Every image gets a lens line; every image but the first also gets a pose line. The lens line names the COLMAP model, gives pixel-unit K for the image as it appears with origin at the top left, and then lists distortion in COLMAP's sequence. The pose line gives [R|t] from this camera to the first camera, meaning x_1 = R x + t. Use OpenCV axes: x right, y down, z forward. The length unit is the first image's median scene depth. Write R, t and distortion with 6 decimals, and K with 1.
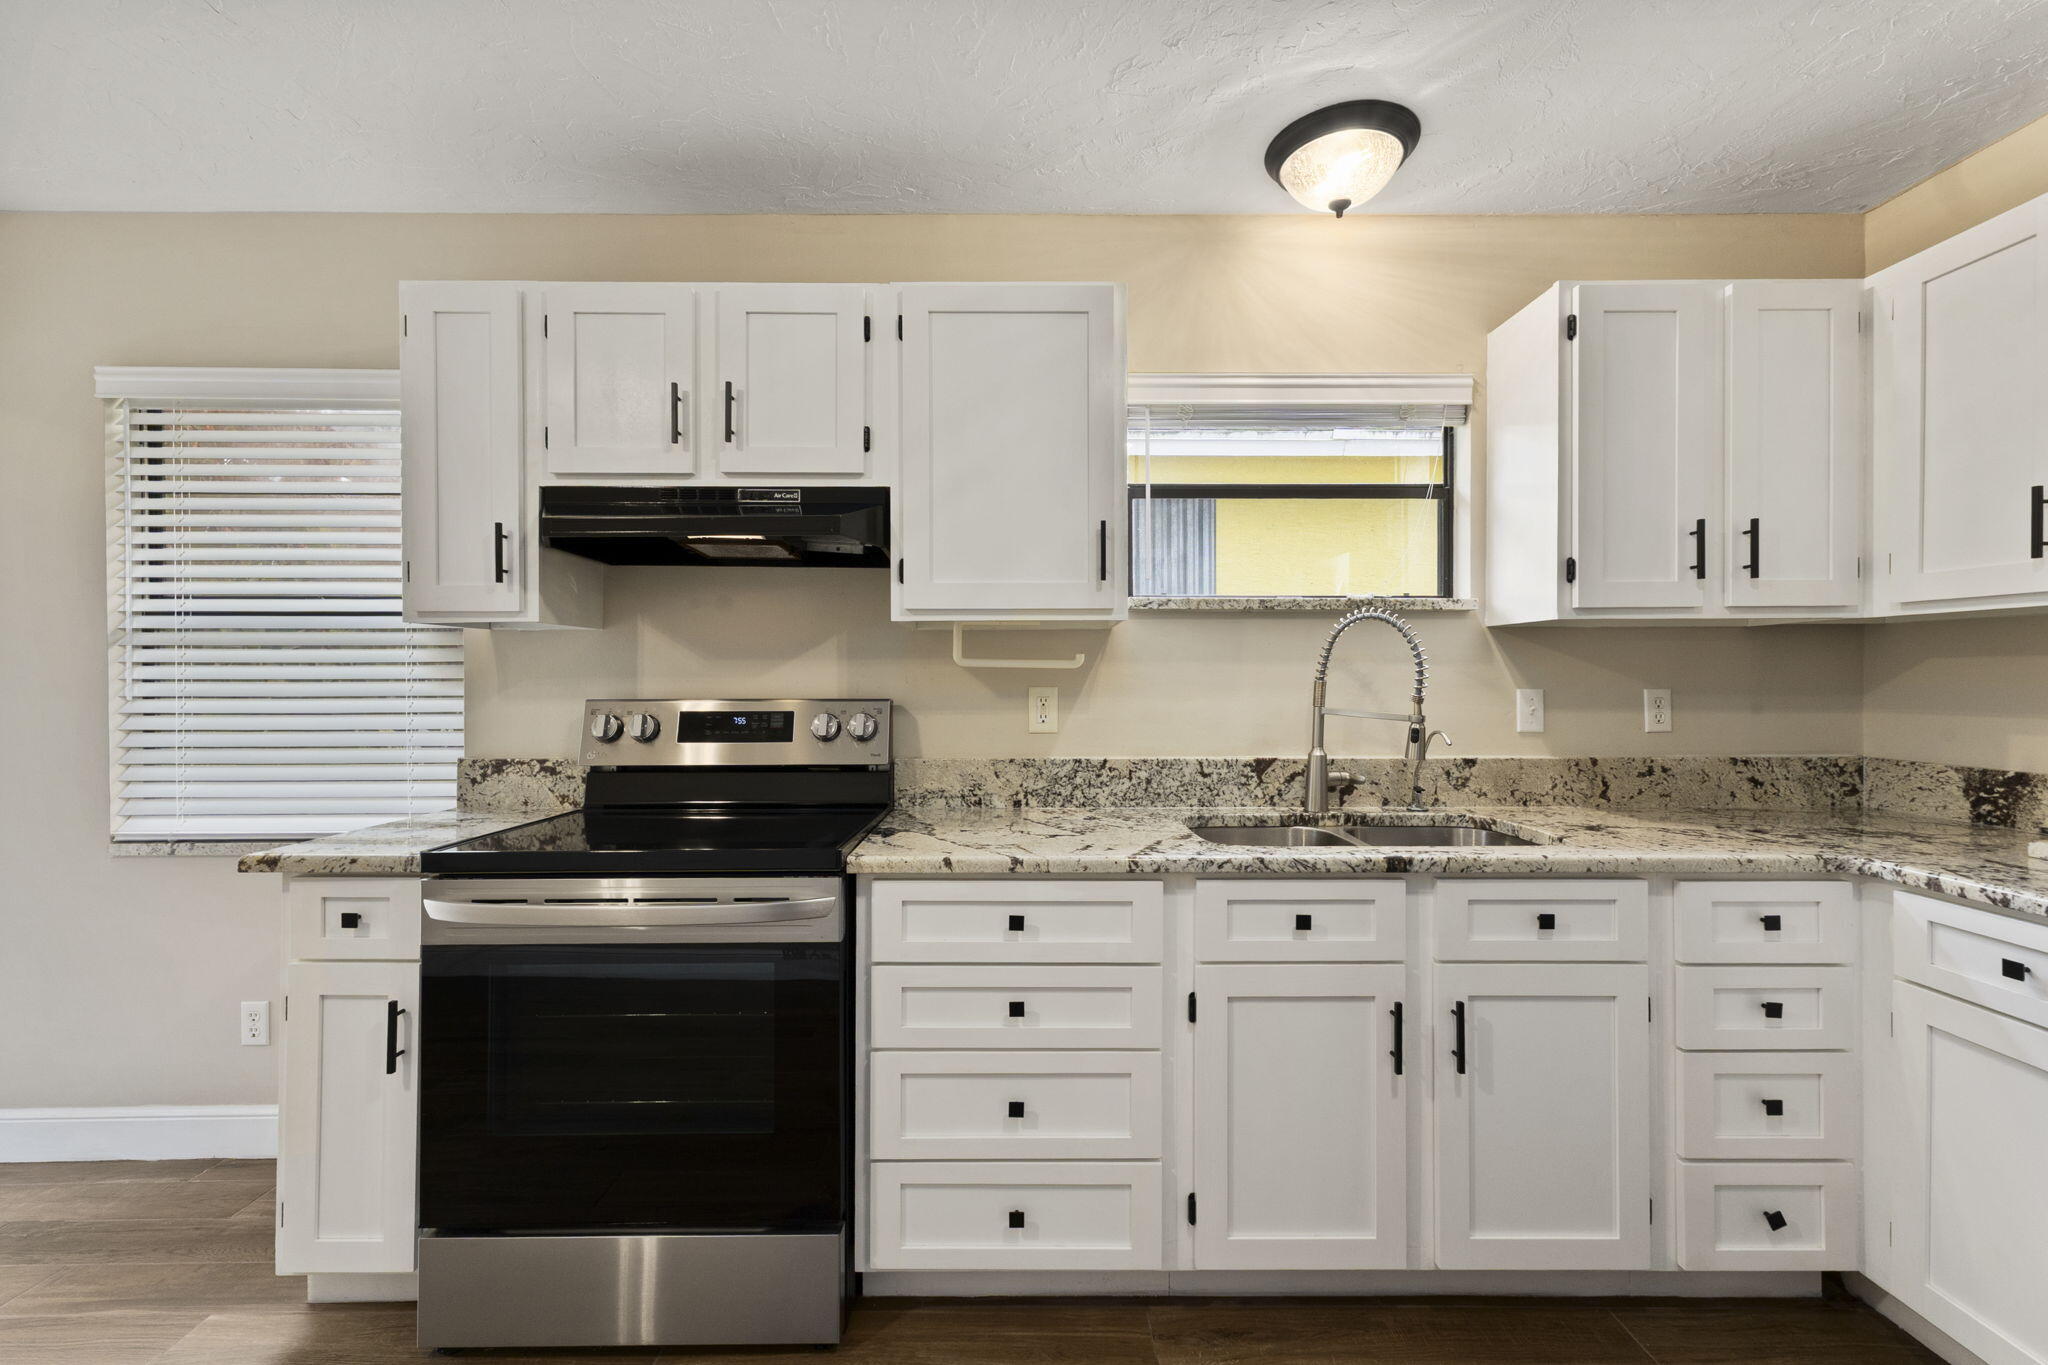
lens RADIAL K [[849.0, 0, 1025.3], [0, 849.0, 690.3], [0, 0, 1]] dist [0.006841, -0.000238]
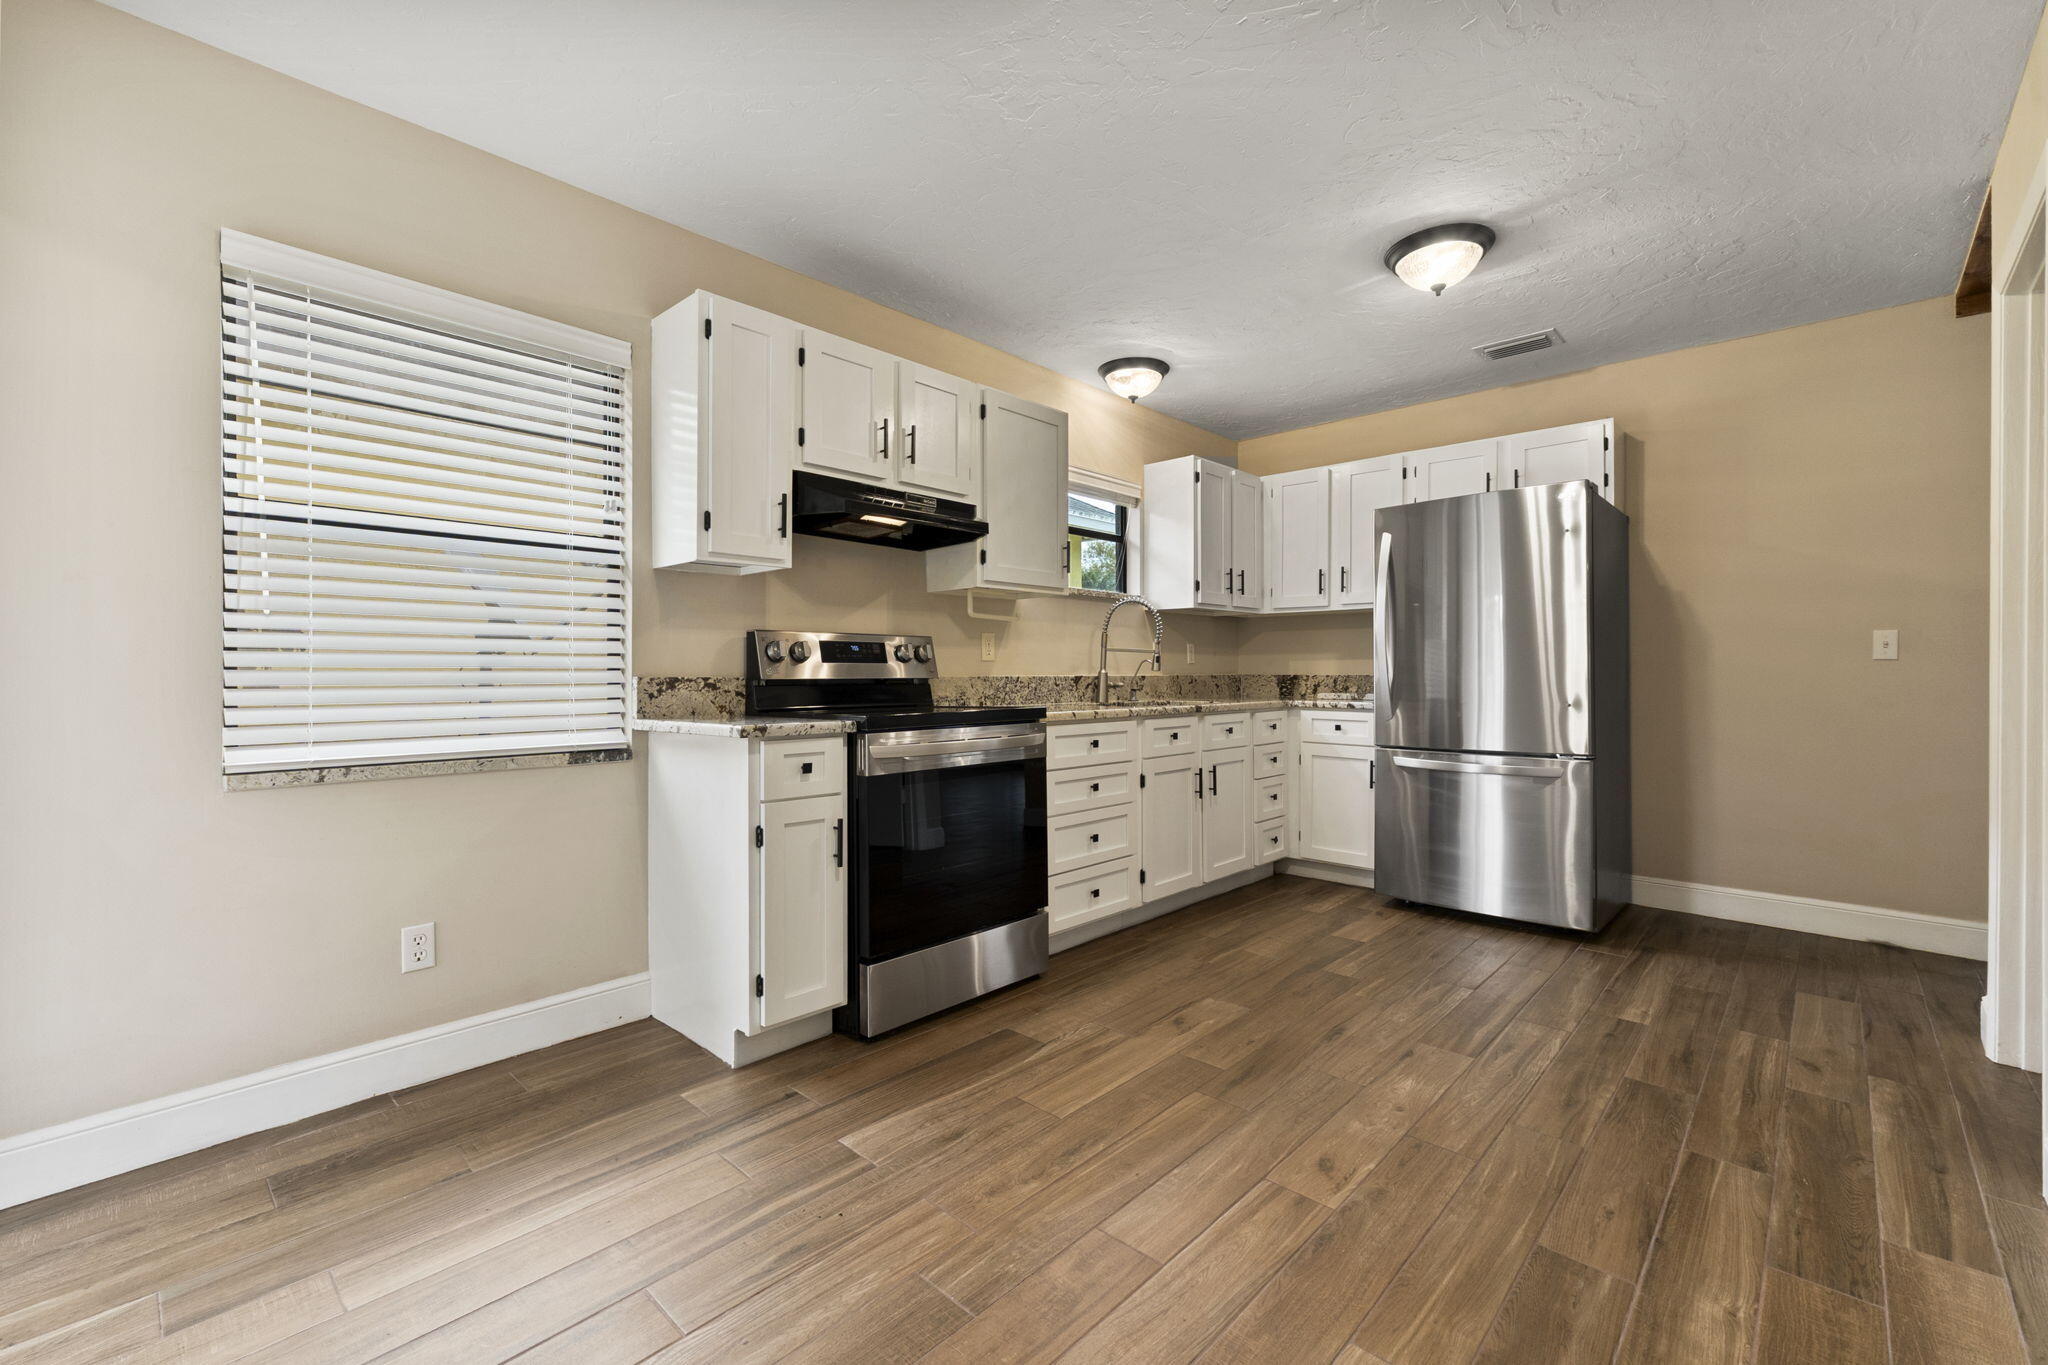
lens RADIAL K [[858.6, 0, 1024.0], [0, 858.6, 682.5], [0, 0, 1]] dist [0.001255, -0.000003]
pose [[0.688666, -0.008565, 0.725028, -1.296522], [0.008942, 0.999955, 0.003319, 0.099664], [-0.725023, 0.004198, 0.688712, -0.215458]]
